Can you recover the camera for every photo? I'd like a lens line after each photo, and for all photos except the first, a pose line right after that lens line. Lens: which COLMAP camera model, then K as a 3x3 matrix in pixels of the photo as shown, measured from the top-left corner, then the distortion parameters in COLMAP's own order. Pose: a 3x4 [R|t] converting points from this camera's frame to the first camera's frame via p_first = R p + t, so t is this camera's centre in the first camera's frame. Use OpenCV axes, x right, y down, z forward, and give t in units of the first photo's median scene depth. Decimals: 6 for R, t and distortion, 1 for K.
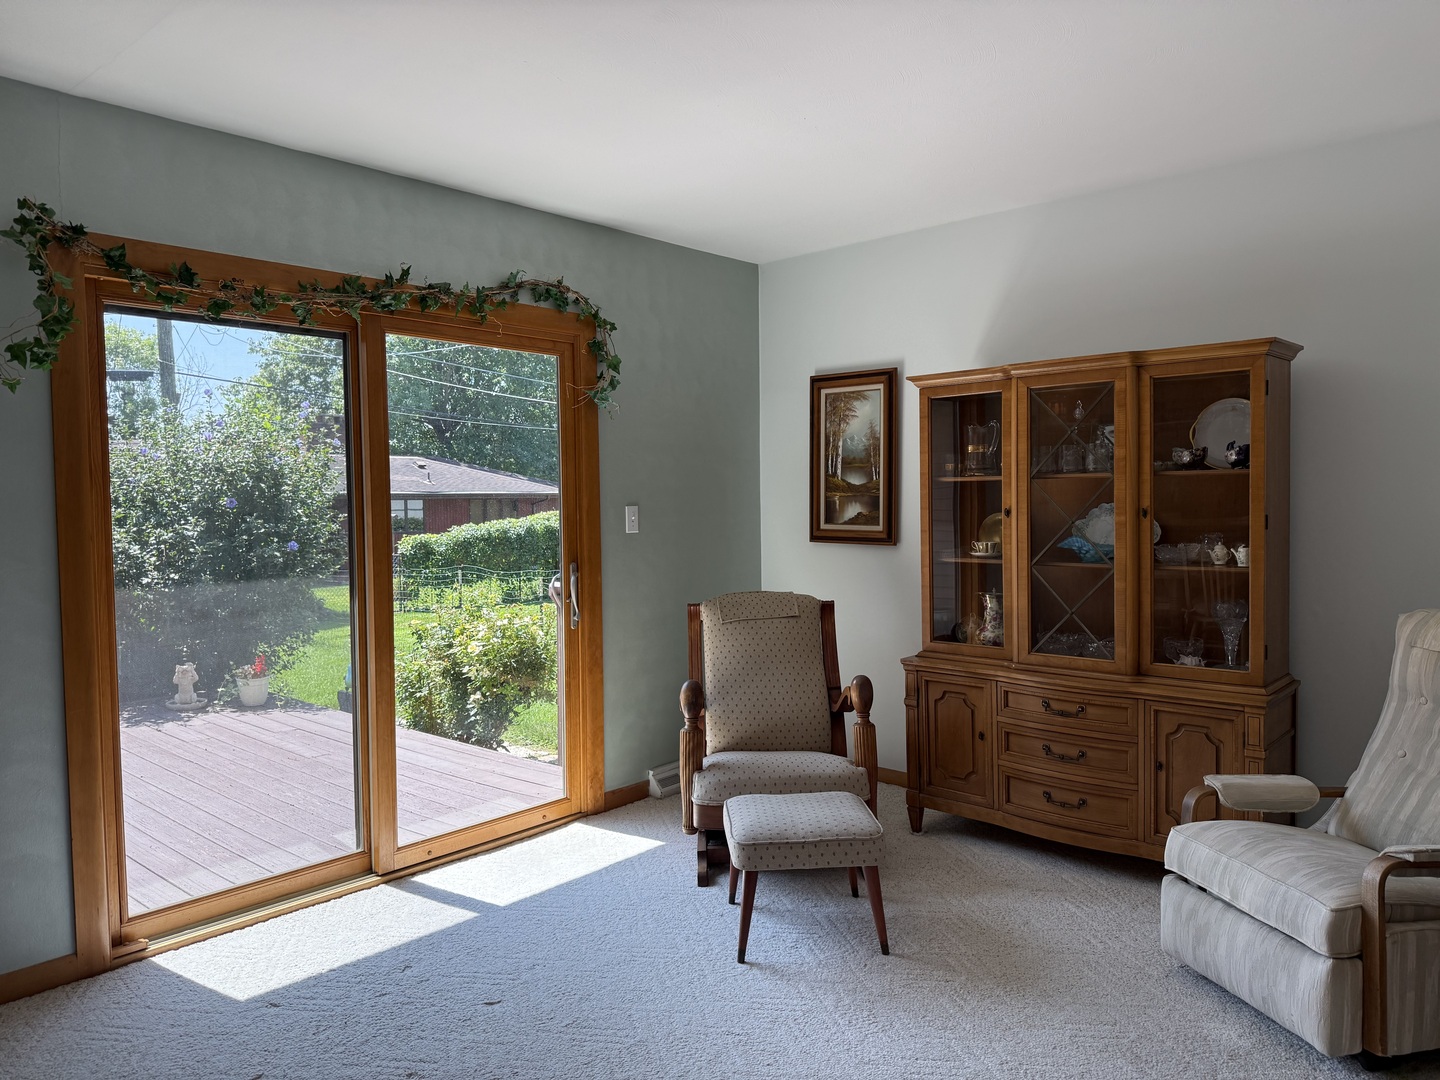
lens RADIAL K [[1010.3, 0, 726.3], [0, 1010.3, 543.7], [0, 0, 1]] dist [0.043541, -0.049496]
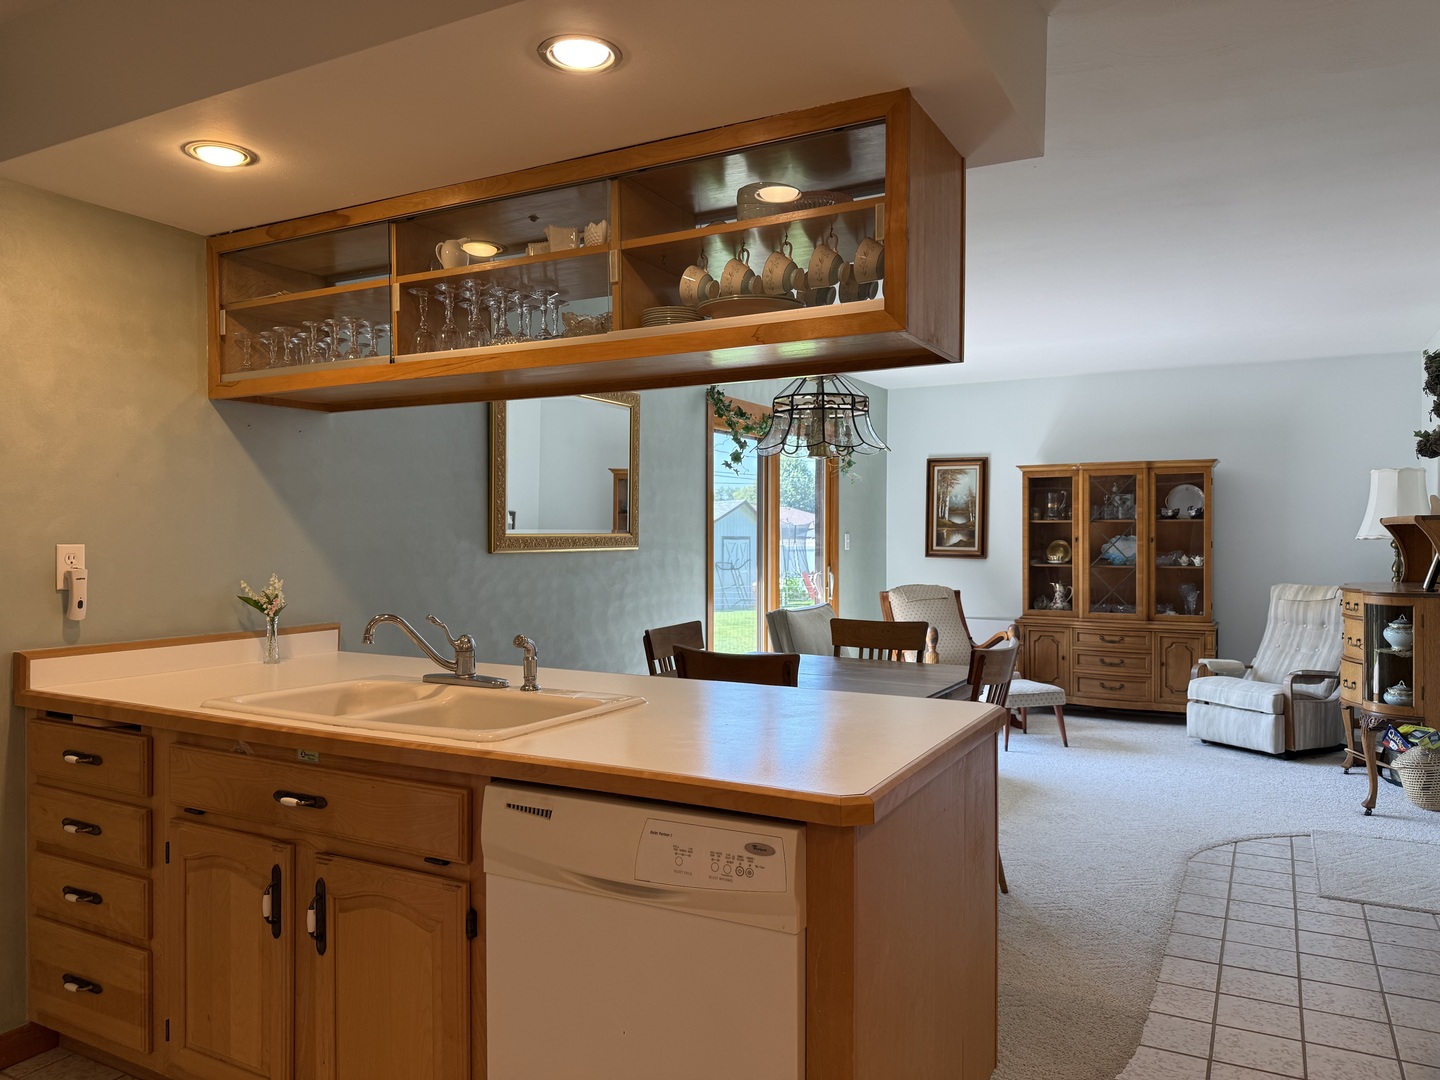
lens RADIAL K [[1010.3, 0, 726.3], [0, 1010.3, 543.7], [0, 0, 1]] dist [0.043541, -0.049496]
pose [[0.972347, 0.011963, 0.233235, -0.872105], [-0.003182, 0.999273, -0.037987, 0.056013], [-0.233519, 0.036194, 0.971678, -0.759271]]
